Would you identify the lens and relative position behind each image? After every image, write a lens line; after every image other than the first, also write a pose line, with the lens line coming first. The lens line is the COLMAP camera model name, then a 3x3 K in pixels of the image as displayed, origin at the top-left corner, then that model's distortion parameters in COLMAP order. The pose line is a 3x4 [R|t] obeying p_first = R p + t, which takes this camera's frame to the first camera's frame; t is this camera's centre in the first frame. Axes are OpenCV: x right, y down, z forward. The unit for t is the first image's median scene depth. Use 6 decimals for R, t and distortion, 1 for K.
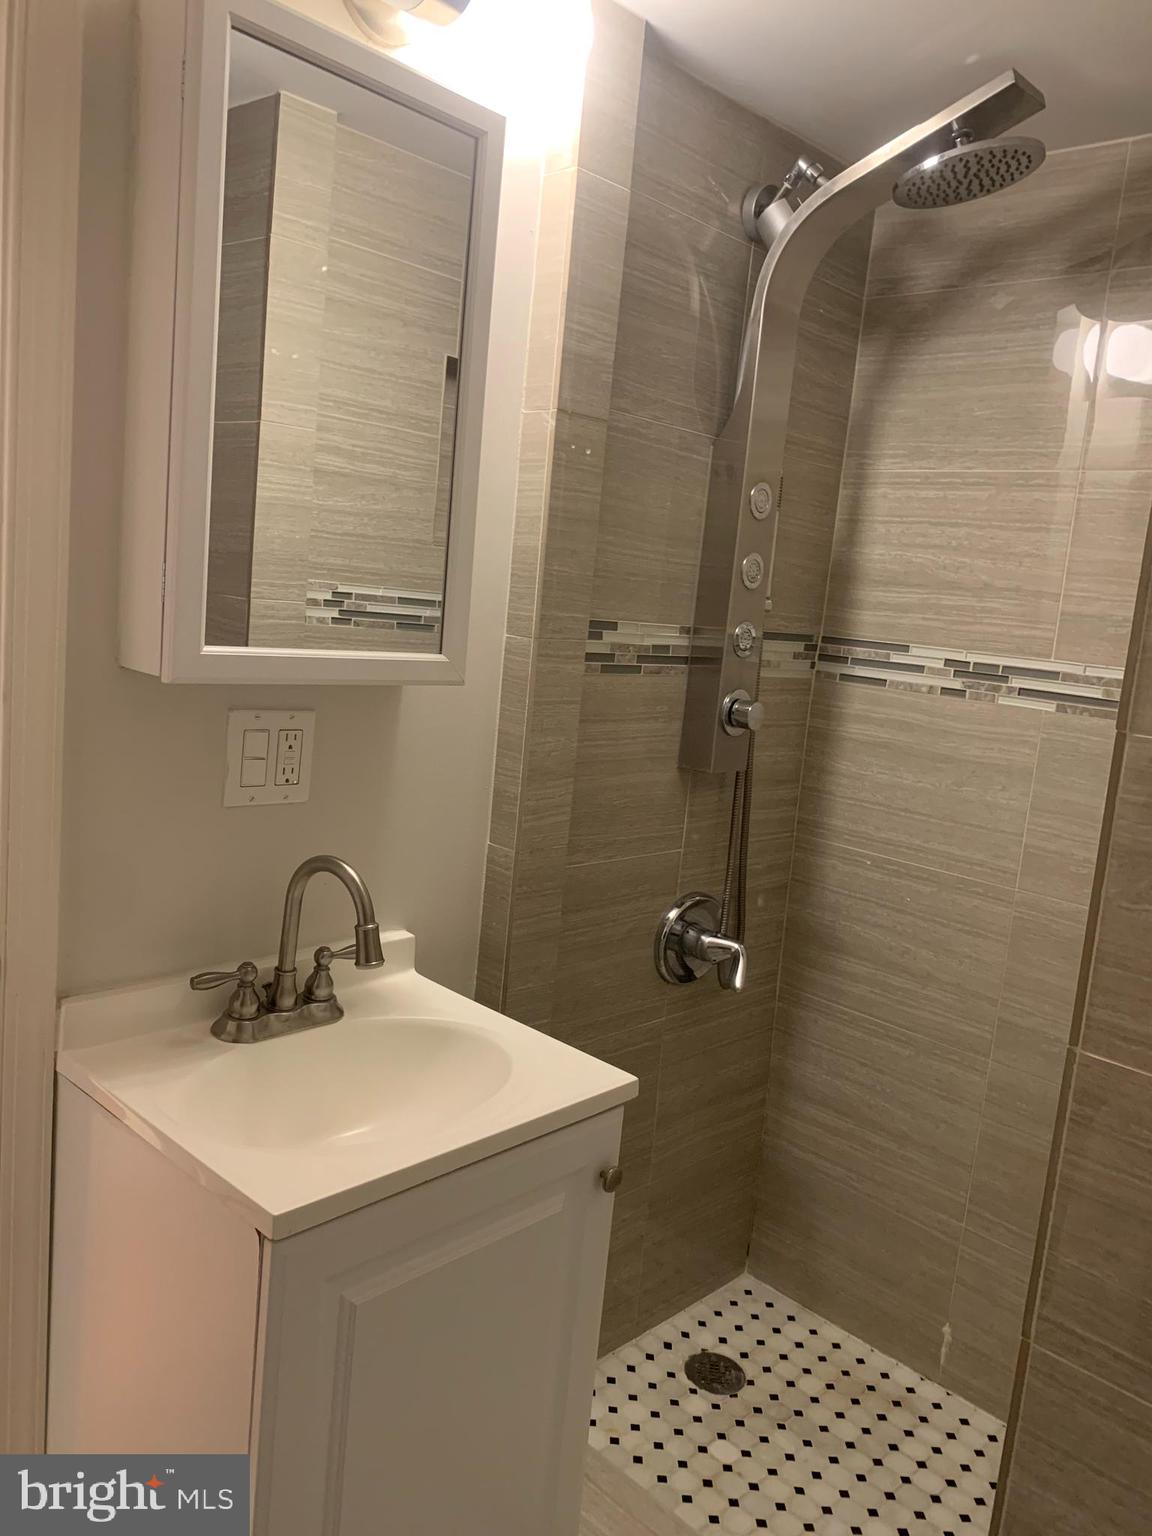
lens RADIAL K [[1172.8, 0, 572.9], [0, 1172.8, 767.2], [0, 0, 1]] dist [0.034096, -0.045602]
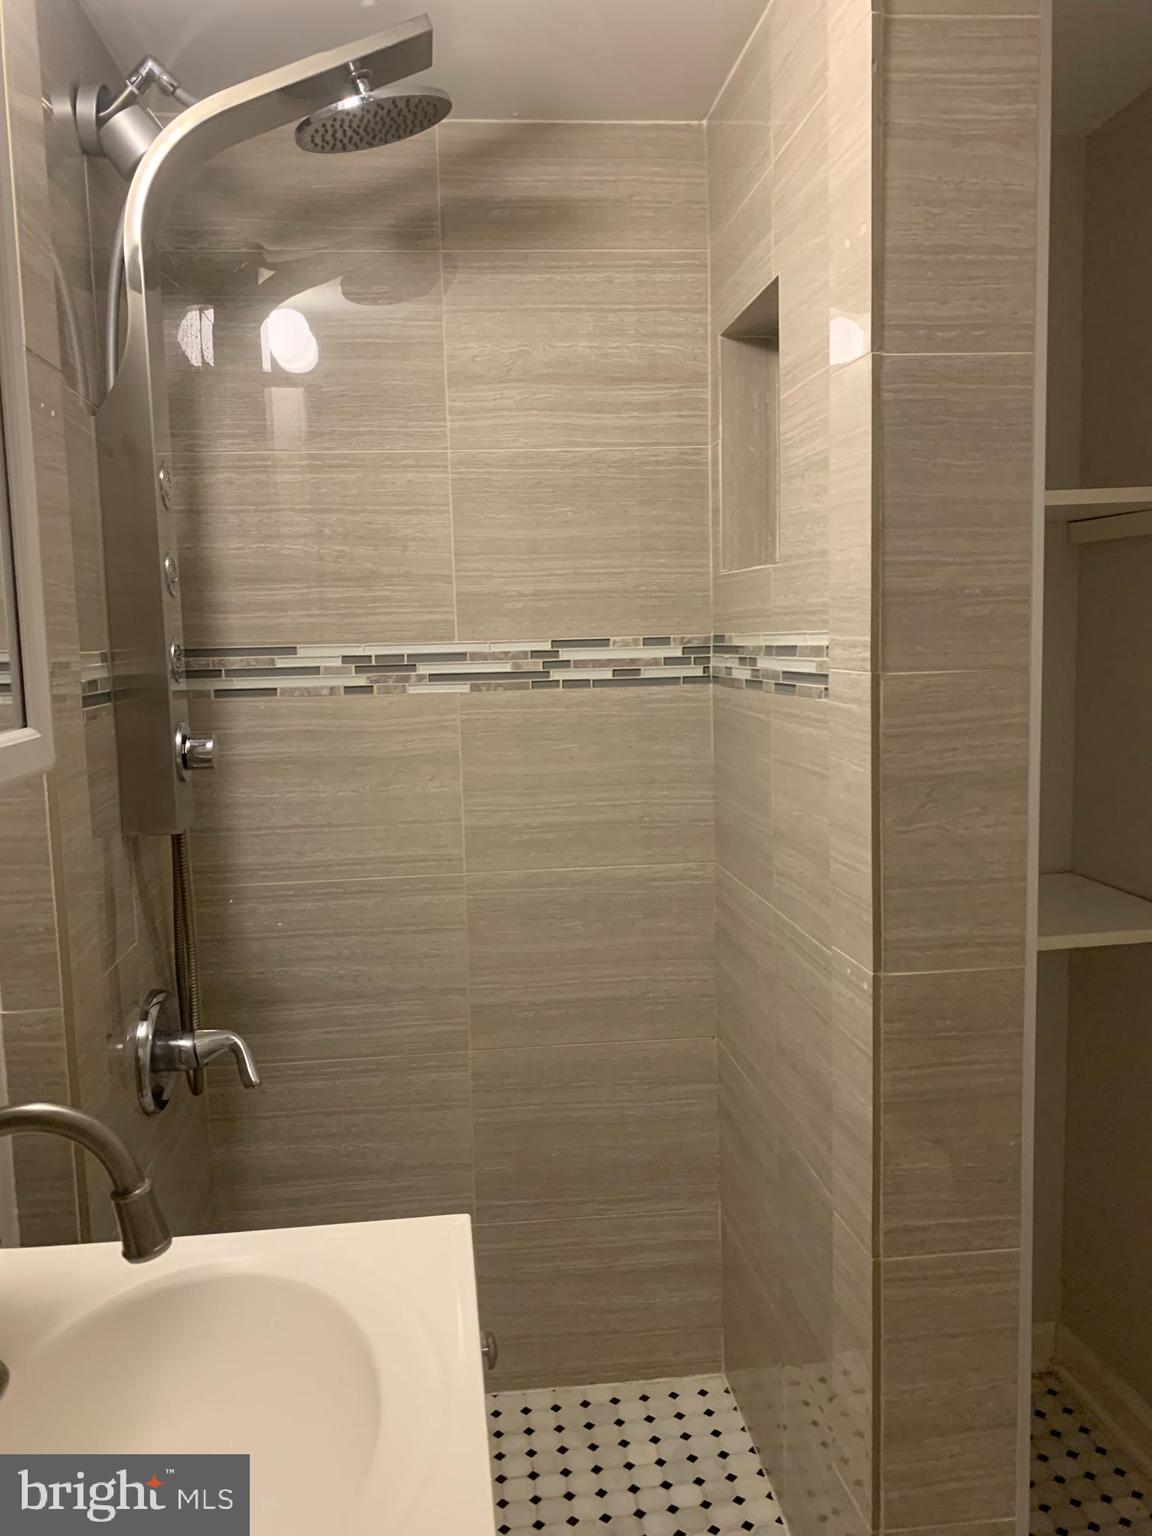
lens RADIAL K [[1172.8, 0, 584.2], [0, 1172.8, 762.1], [0, 0, 1]] dist [0.034096, -0.045602]
pose [[0.640047, -0.193946, 0.743455, -0.286309], [0.201713, 0.976091, 0.080978, -0.050228], [-0.741385, 0.098135, 0.663865, 0.273960]]
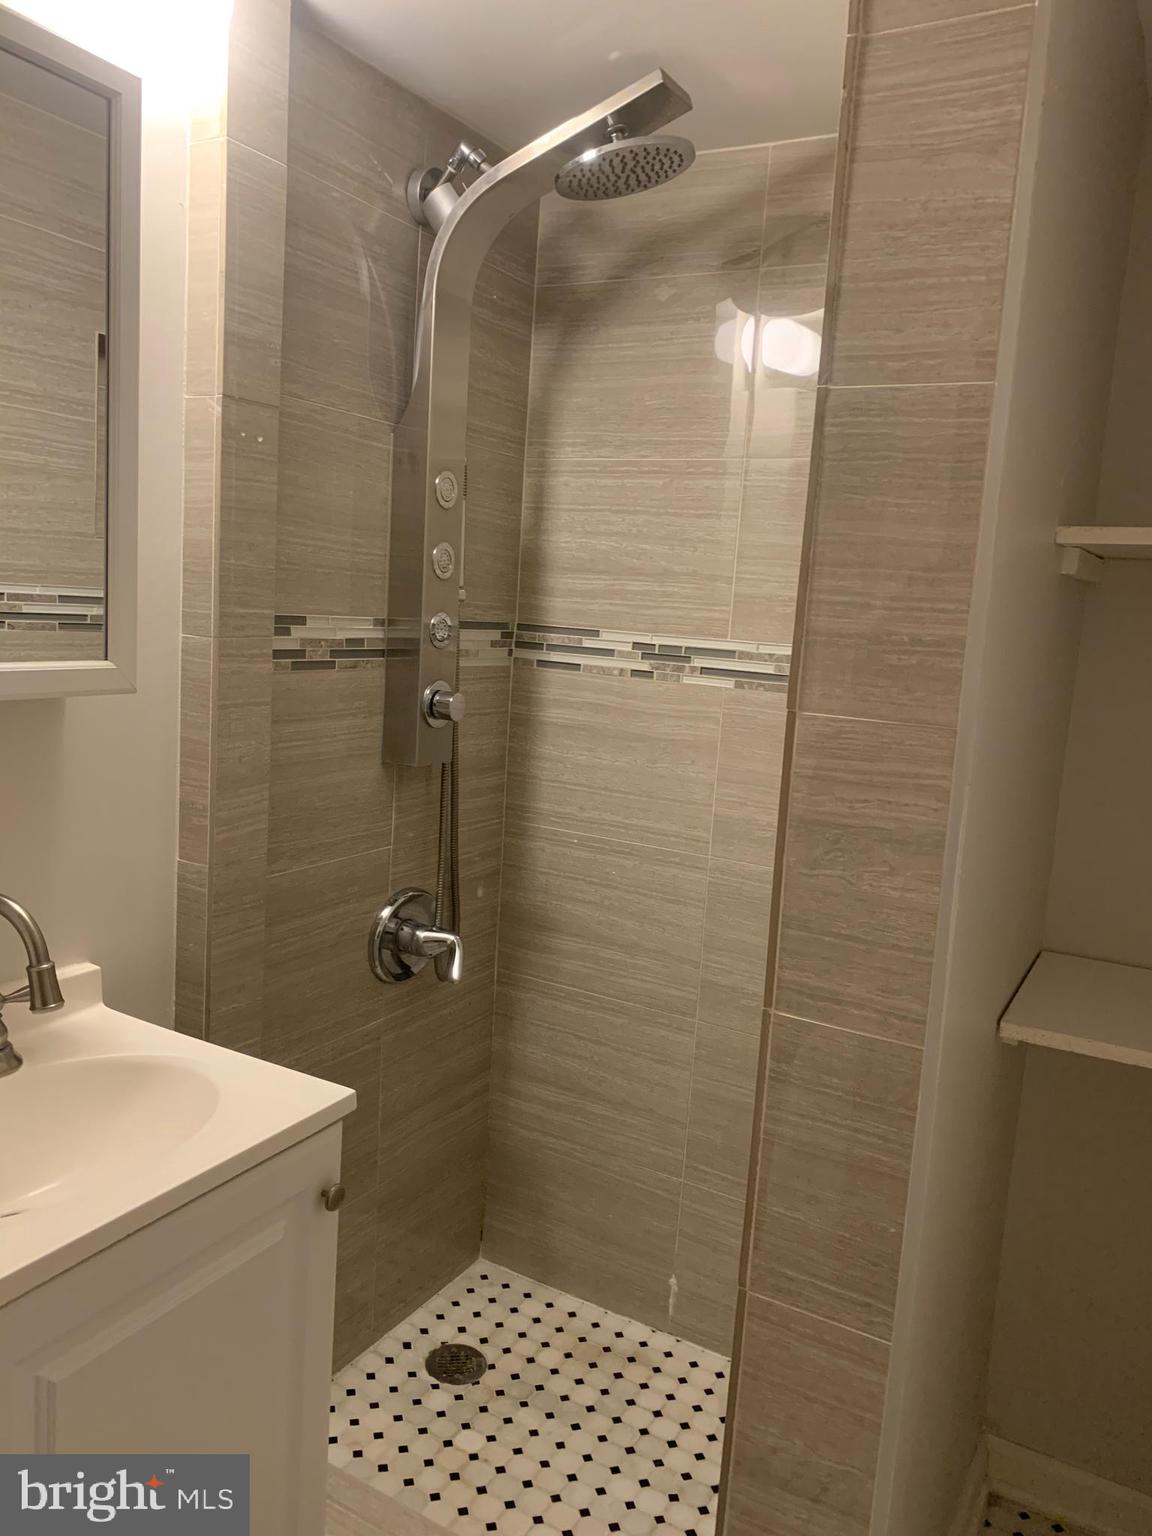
lens RADIAL K [[1172.8, 0, 571.5], [0, 1172.8, 770.0], [0, 0, 1]] dist [0.034096, -0.045602]
pose [[0.968156, -0.065022, 0.241755, 0.006850], [0.061183, 0.997853, 0.023360, -0.006992], [-0.242755, -0.007825, 0.970056, 0.011074]]
